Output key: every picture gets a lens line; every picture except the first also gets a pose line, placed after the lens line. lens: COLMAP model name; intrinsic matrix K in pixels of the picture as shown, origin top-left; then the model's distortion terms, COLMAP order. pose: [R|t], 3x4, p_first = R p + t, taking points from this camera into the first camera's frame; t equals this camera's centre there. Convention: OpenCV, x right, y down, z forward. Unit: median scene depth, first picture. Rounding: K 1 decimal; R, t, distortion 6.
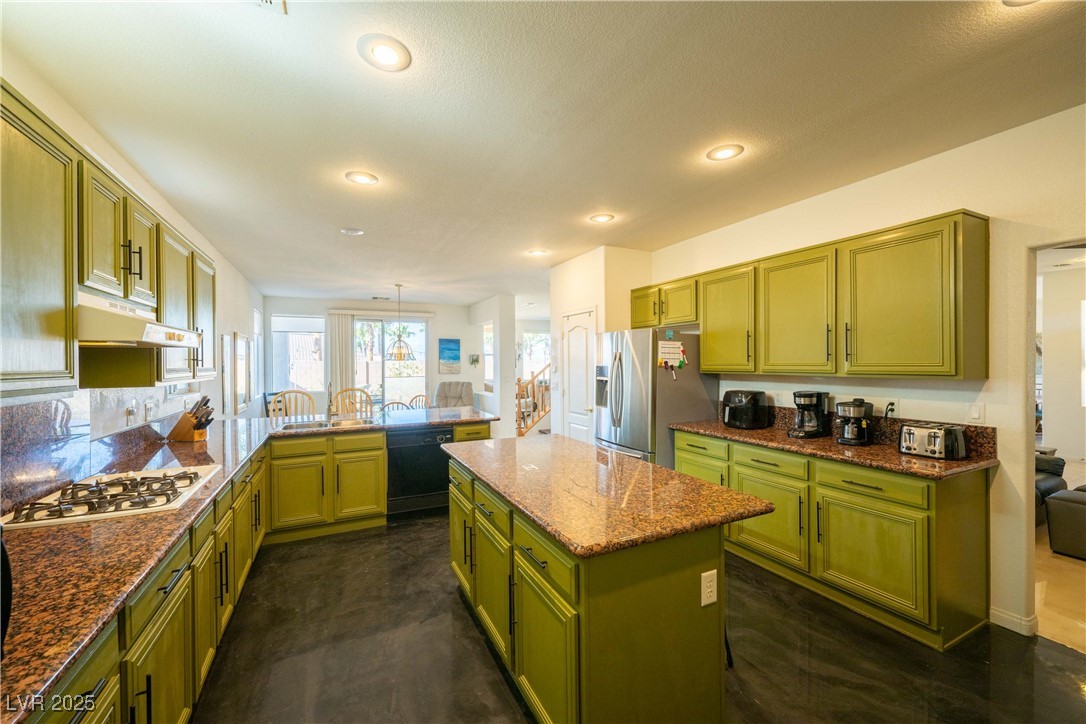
lens RADIAL K [[430.9, 0, 541.5], [0, 430.9, 363.3], [0, 0, 1]] dist [0.002748, 0.000107]
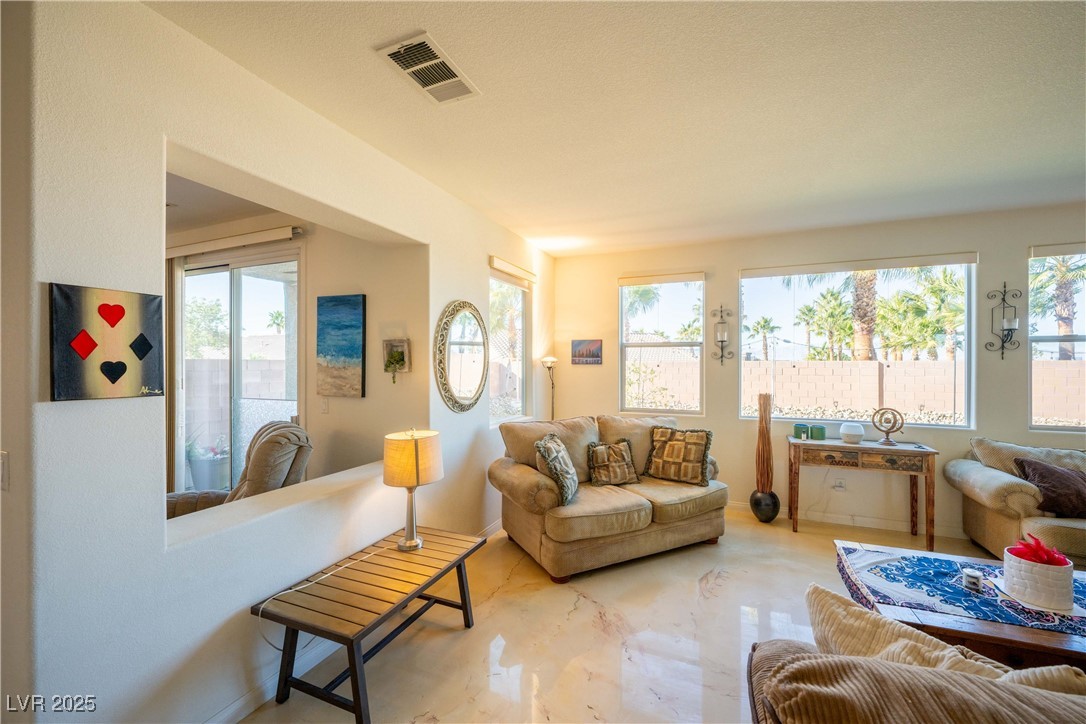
lens RADIAL K [[430.9, 0, 543.0], [0, 430.9, 363.9], [0, 0, 1]] dist [0.002748, 0.000107]
pose [[0.660494, 0.007778, -0.750791, 0.153196], [-0.008237, 0.999961, 0.003113, -0.004402], [0.750786, 0.004128, 0.660532, 0.899417]]
